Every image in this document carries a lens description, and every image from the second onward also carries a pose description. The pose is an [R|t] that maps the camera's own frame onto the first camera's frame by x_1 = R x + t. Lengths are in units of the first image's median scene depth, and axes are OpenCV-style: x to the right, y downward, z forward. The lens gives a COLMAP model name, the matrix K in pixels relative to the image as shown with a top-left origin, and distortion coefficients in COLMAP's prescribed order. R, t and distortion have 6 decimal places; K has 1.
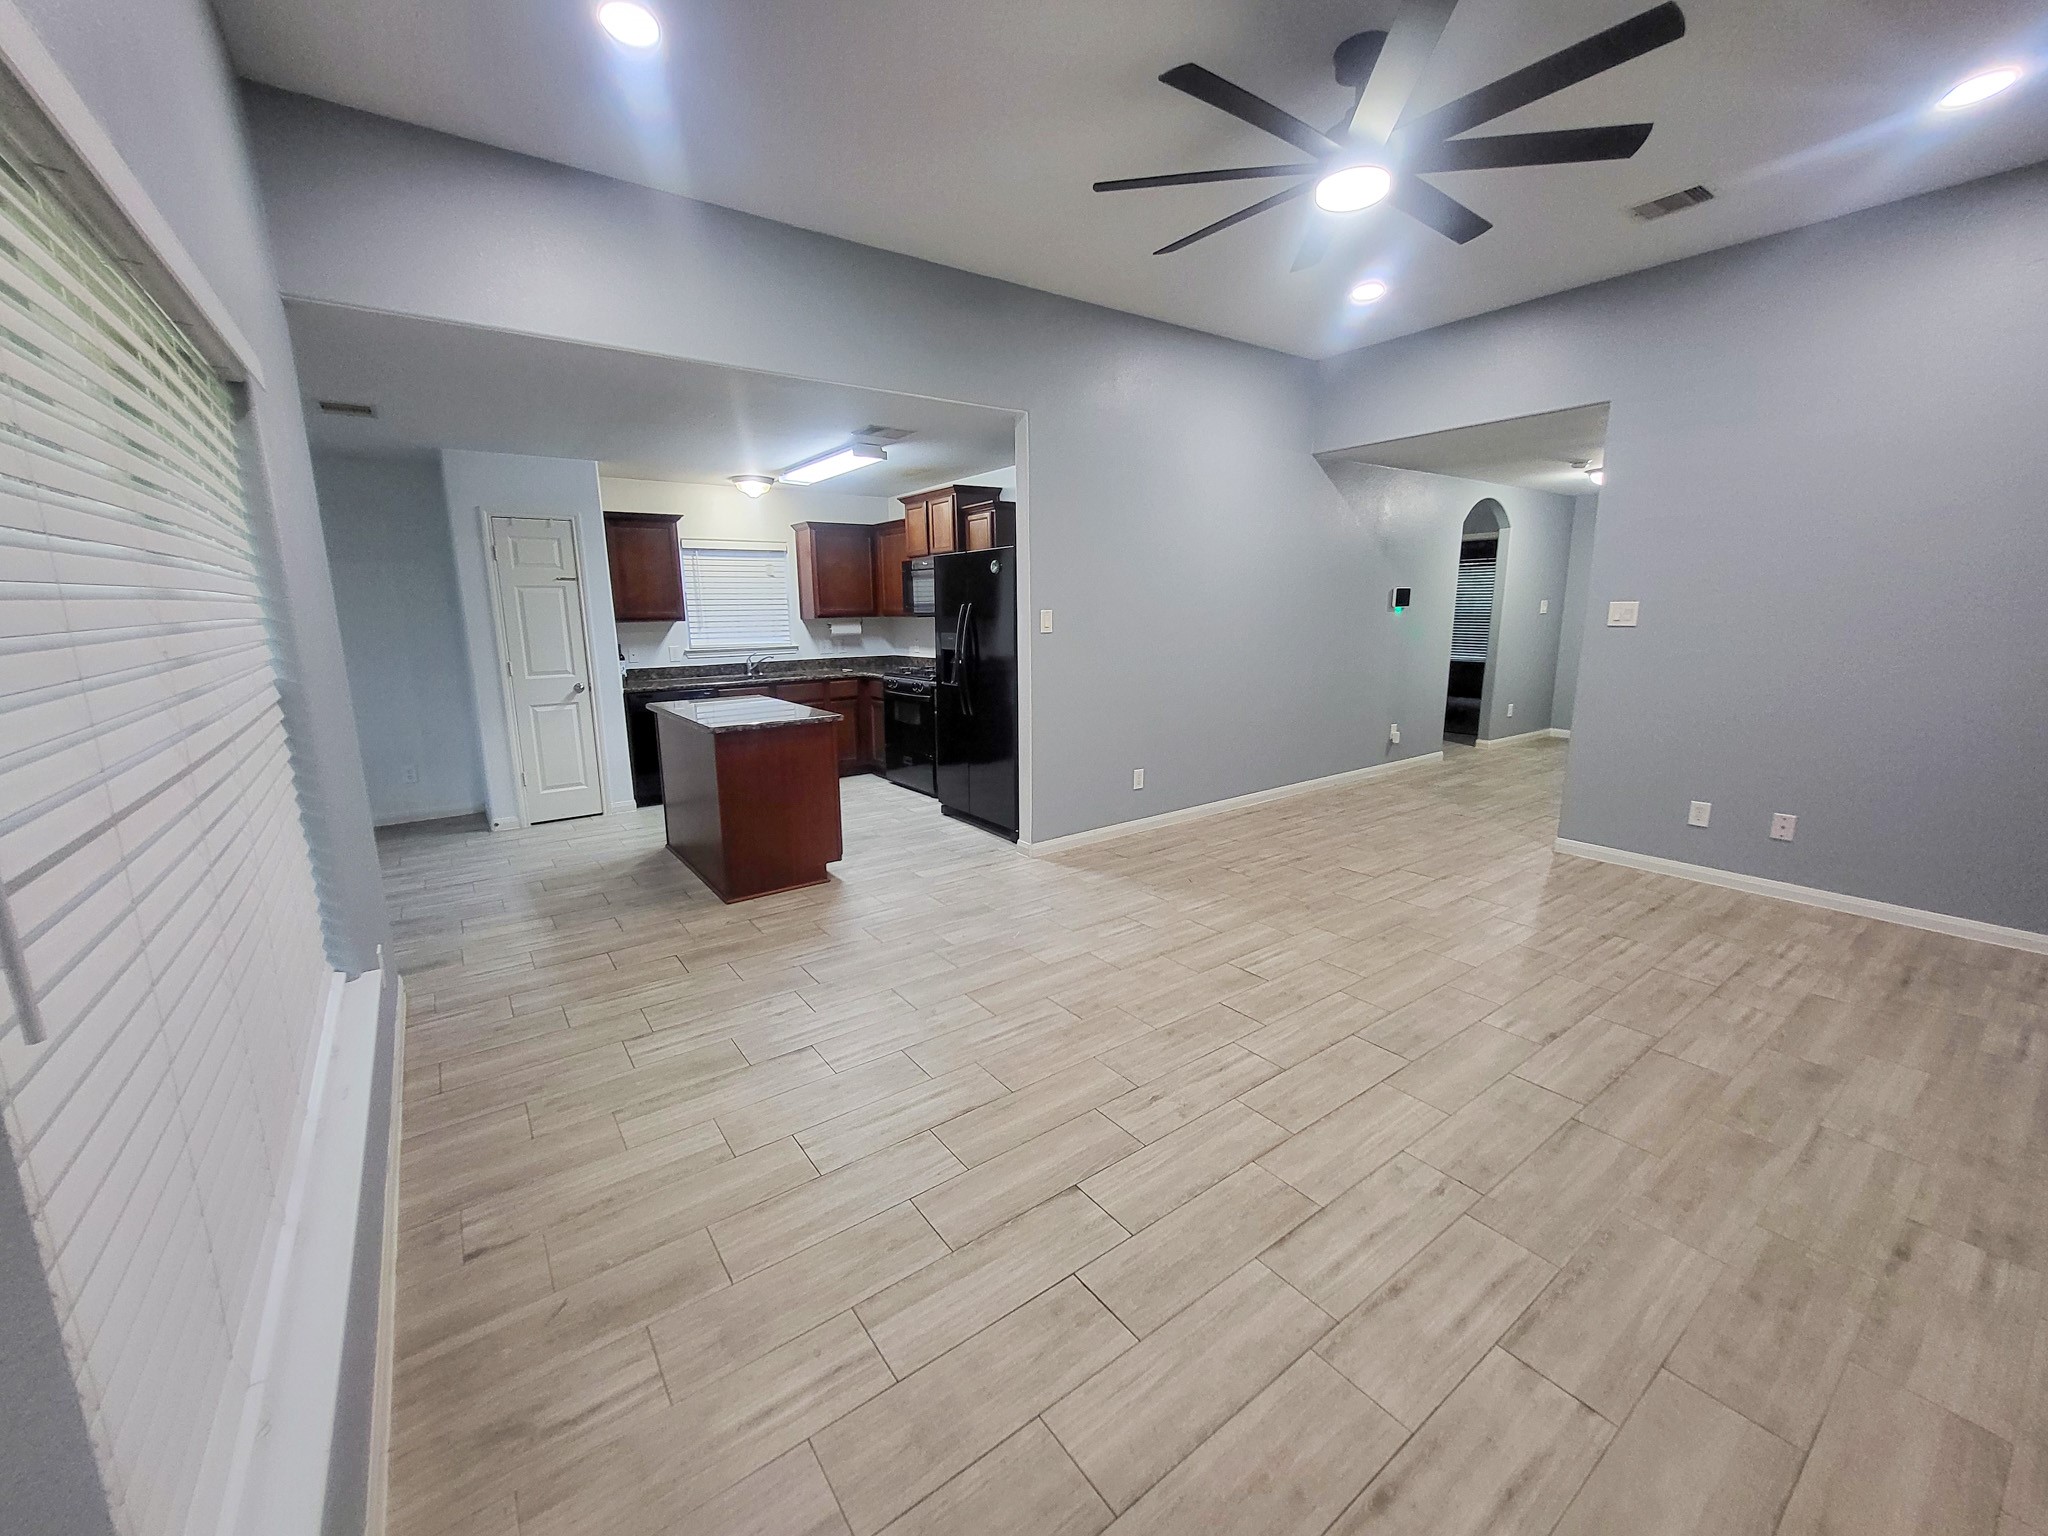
lens RADIAL K [[806.9, 0, 991.4], [0, 806.9, 748.0], [0, 0, 1]] dist [0.003834, -0.003276]
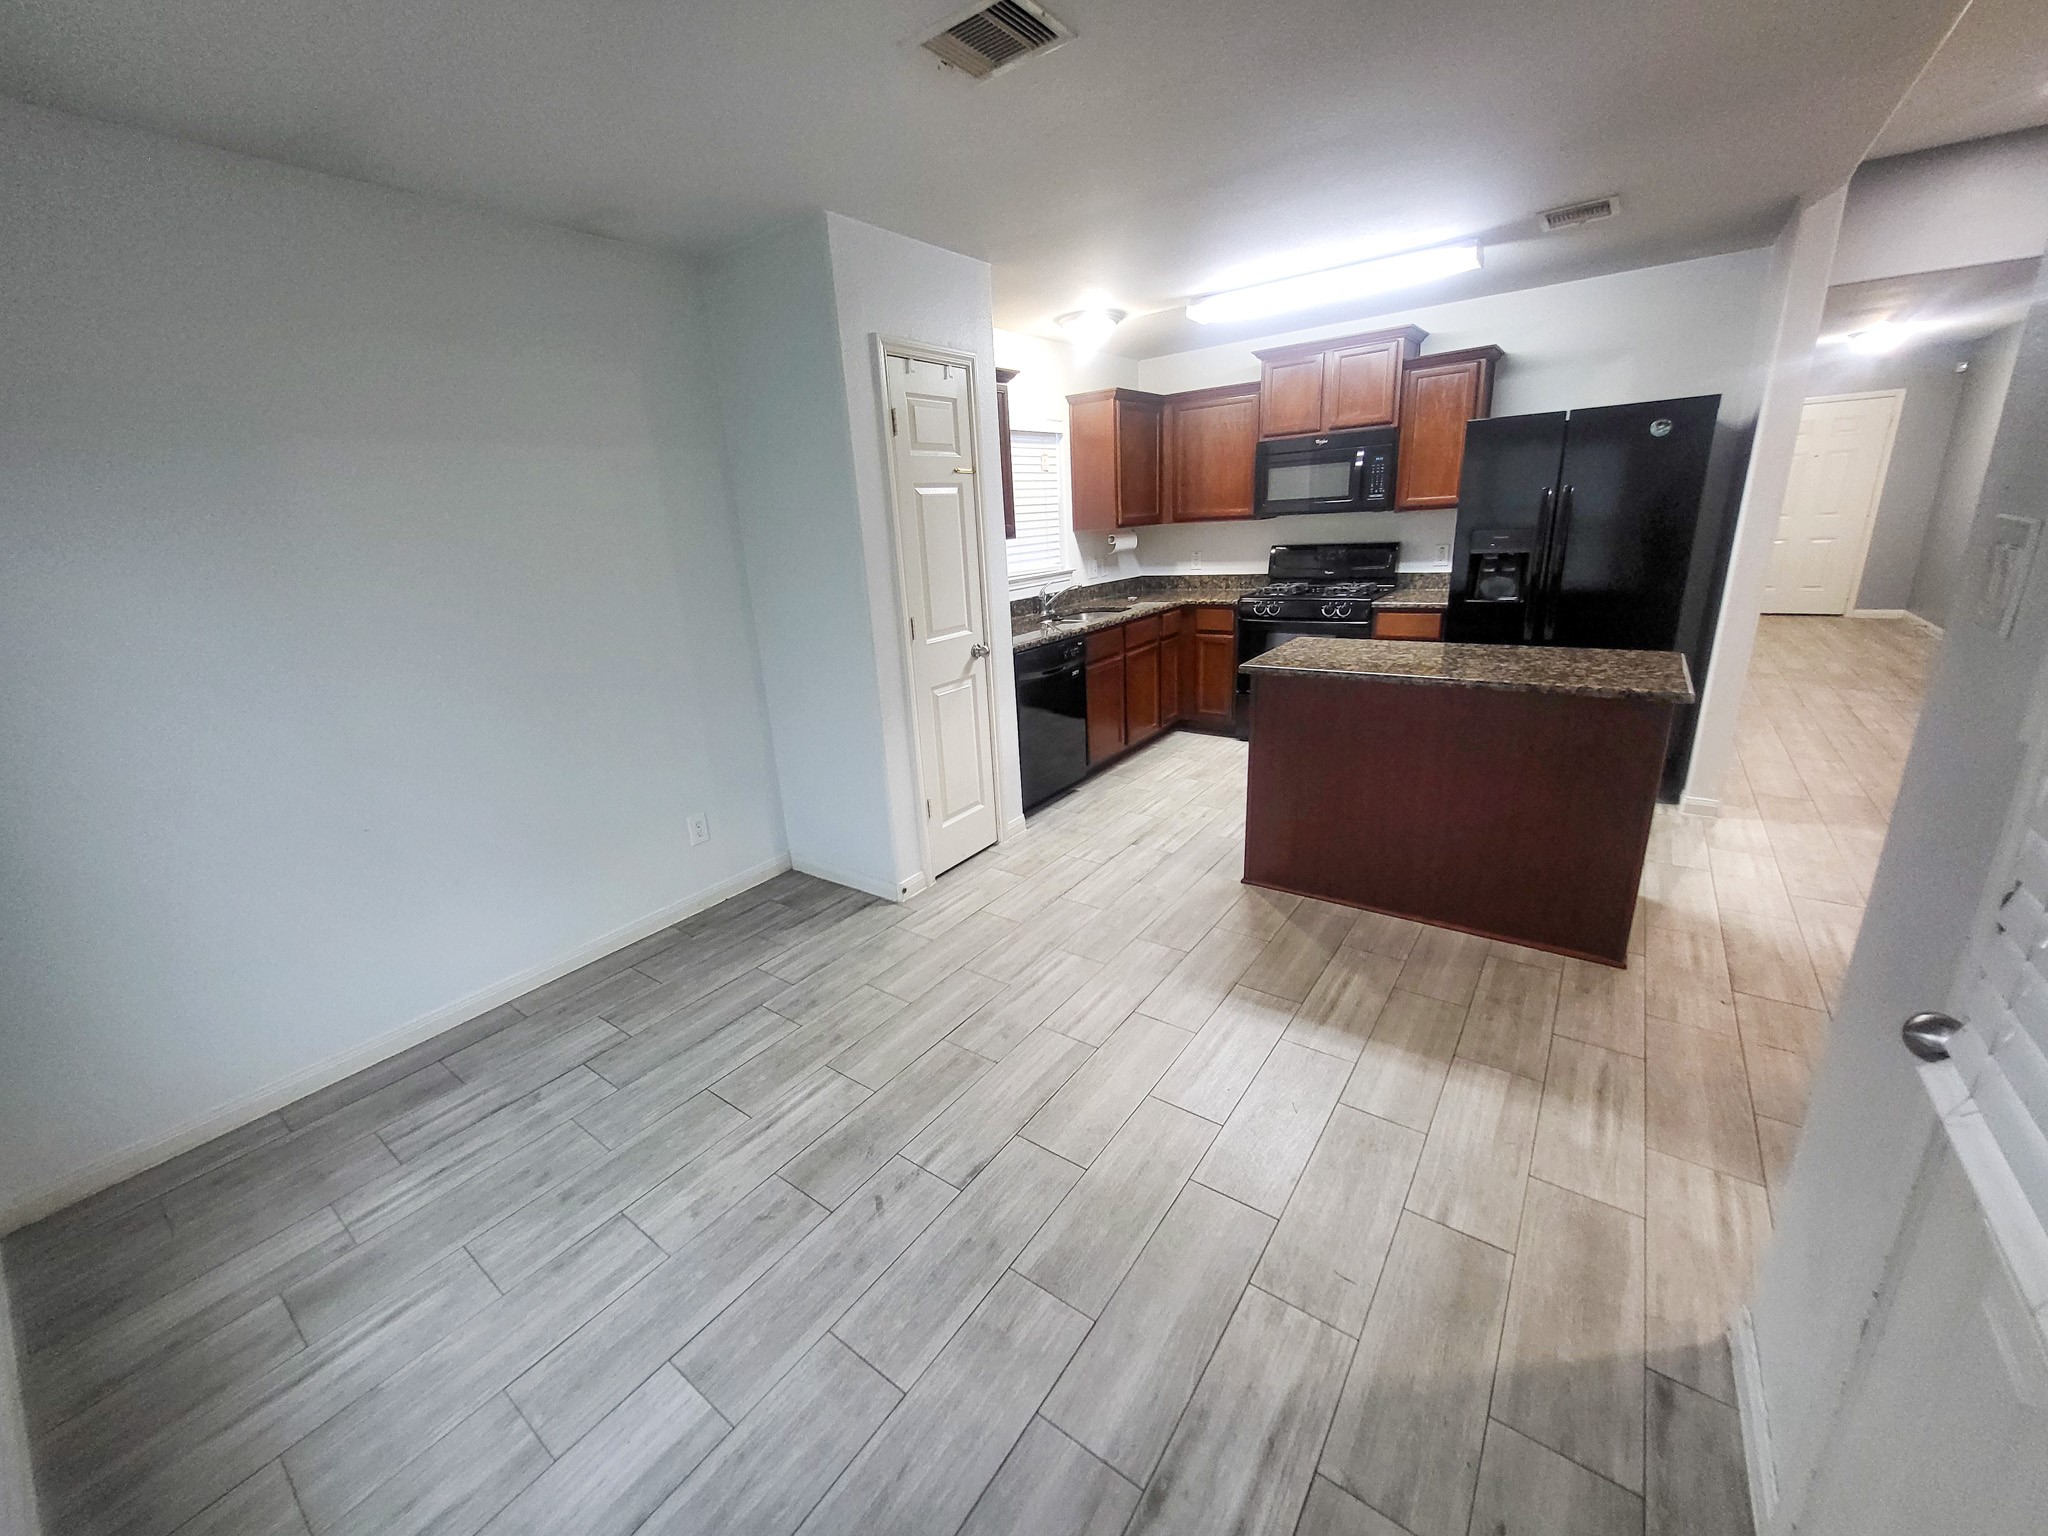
lens RADIAL K [[806.9, 0, 991.8], [0, 806.9, 759.4], [0, 0, 1]] dist [0.003834, -0.003276]
pose [[0.951247, -0.129037, 0.280141, -1.080030], [0.098407, 0.987783, 0.120835, -0.106026], [-0.292310, -0.087376, 0.952324, 0.630212]]
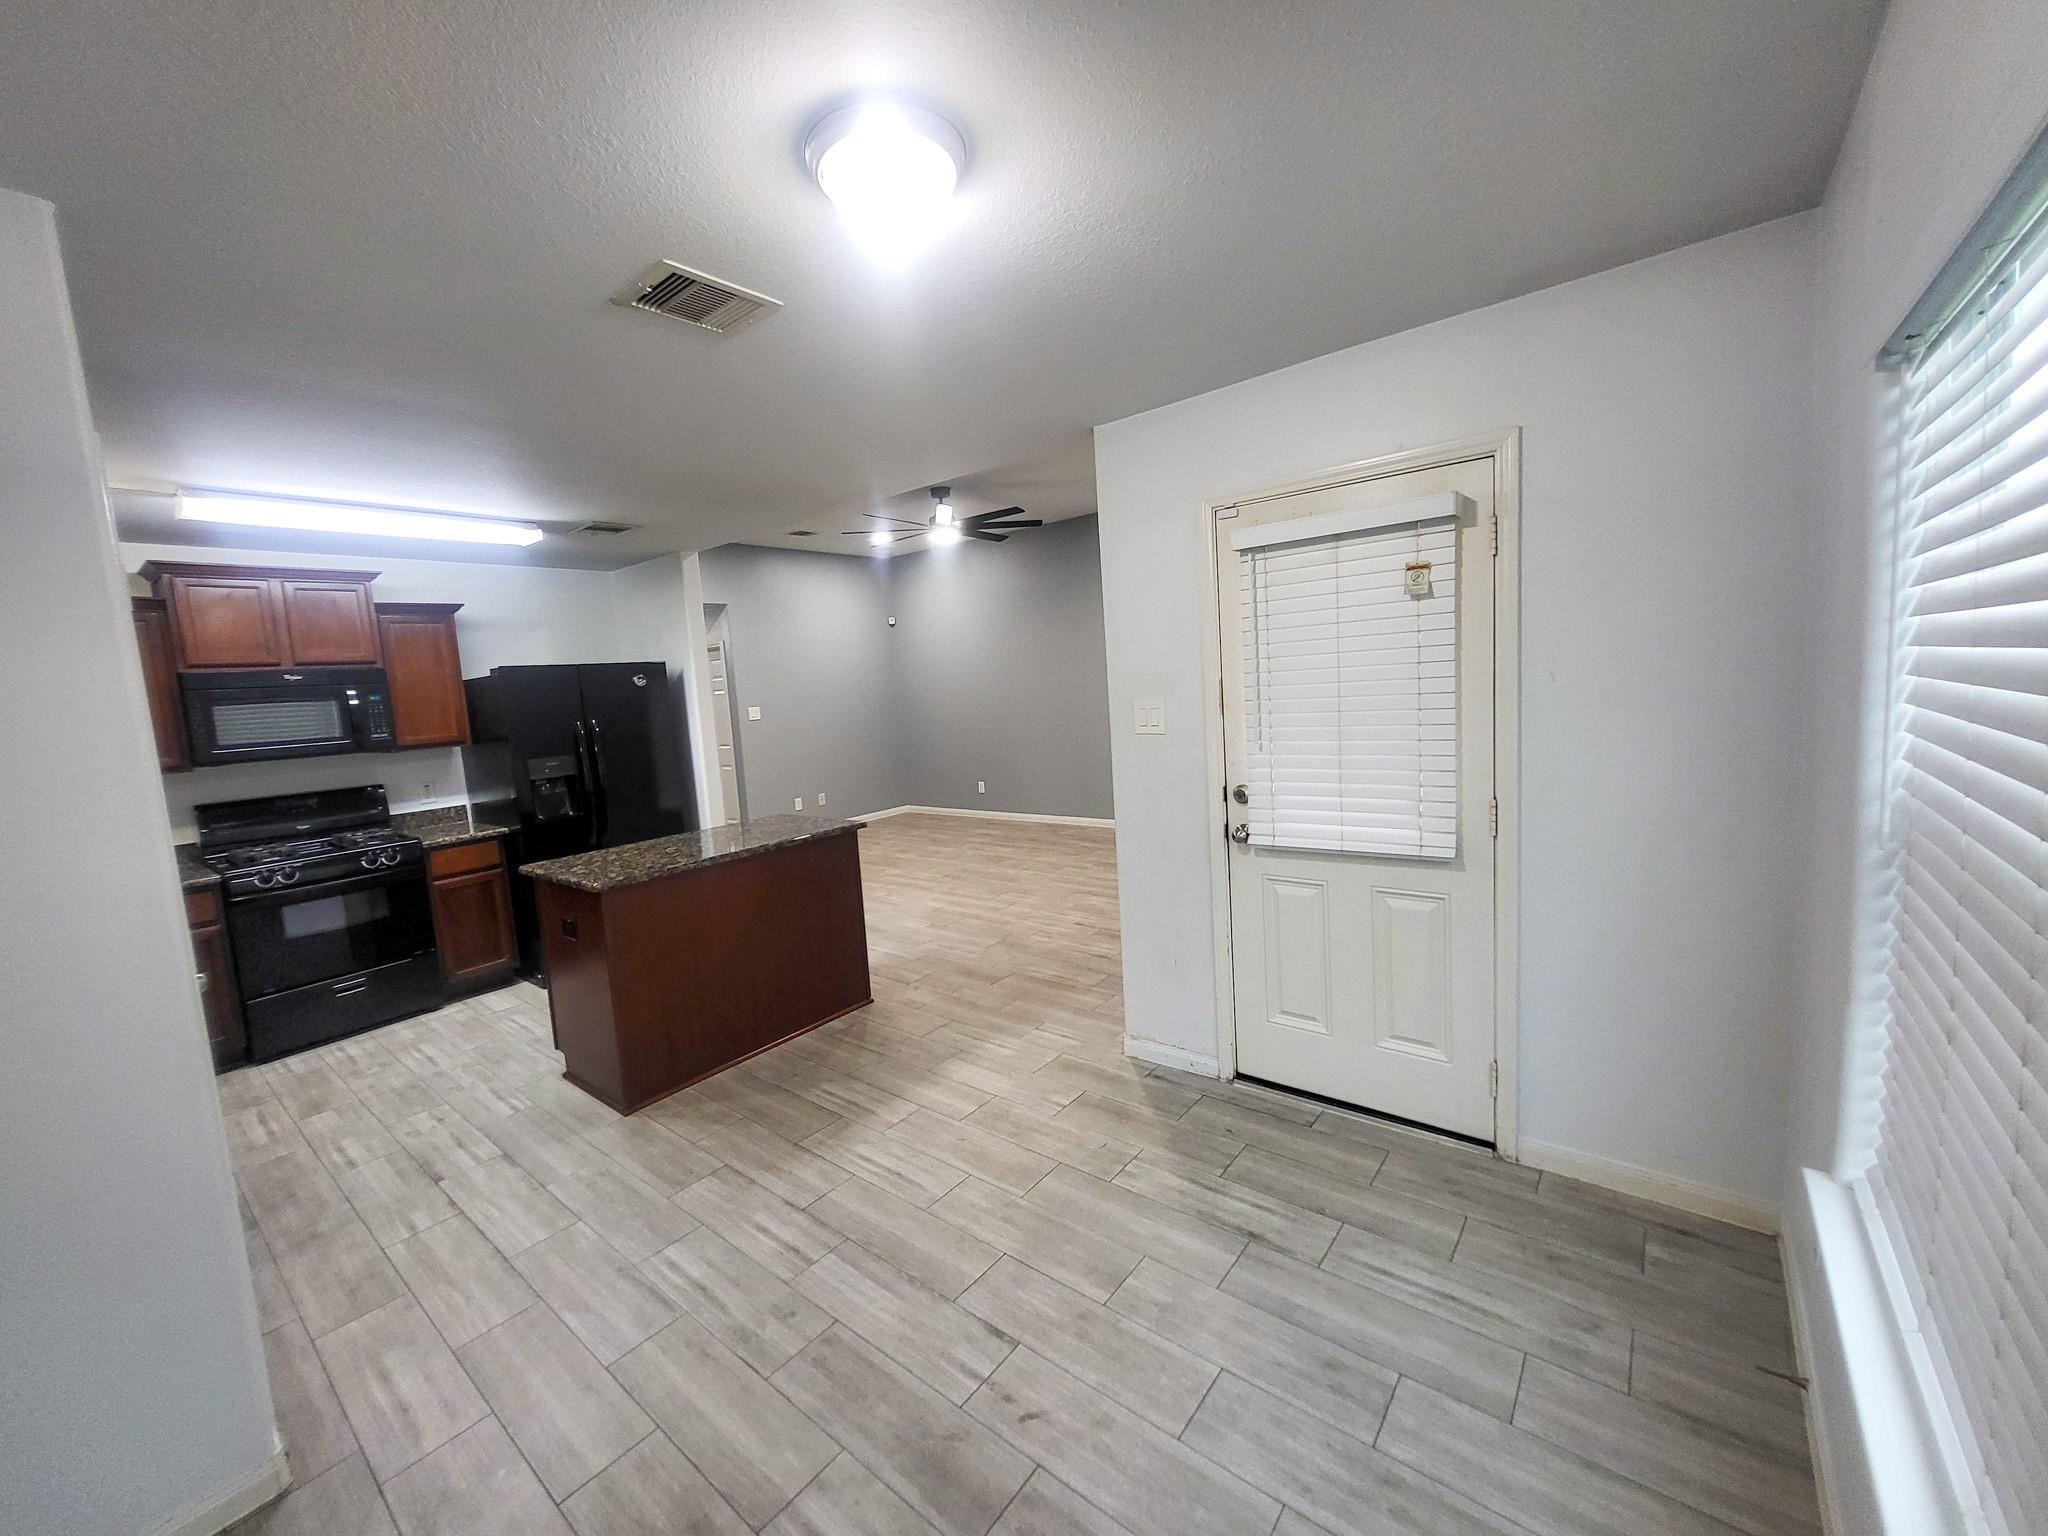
lens RADIAL K [[806.9, 0, 996.2], [0, 806.9, 753.8], [0, 0, 1]] dist [0.003834, -0.003276]
pose [[-0.262347, -0.056355, 0.963327, -1.469950], [0.238356, 0.963575, 0.121282, -0.206098], [-0.935072, 0.261433, -0.239358, 1.150337]]
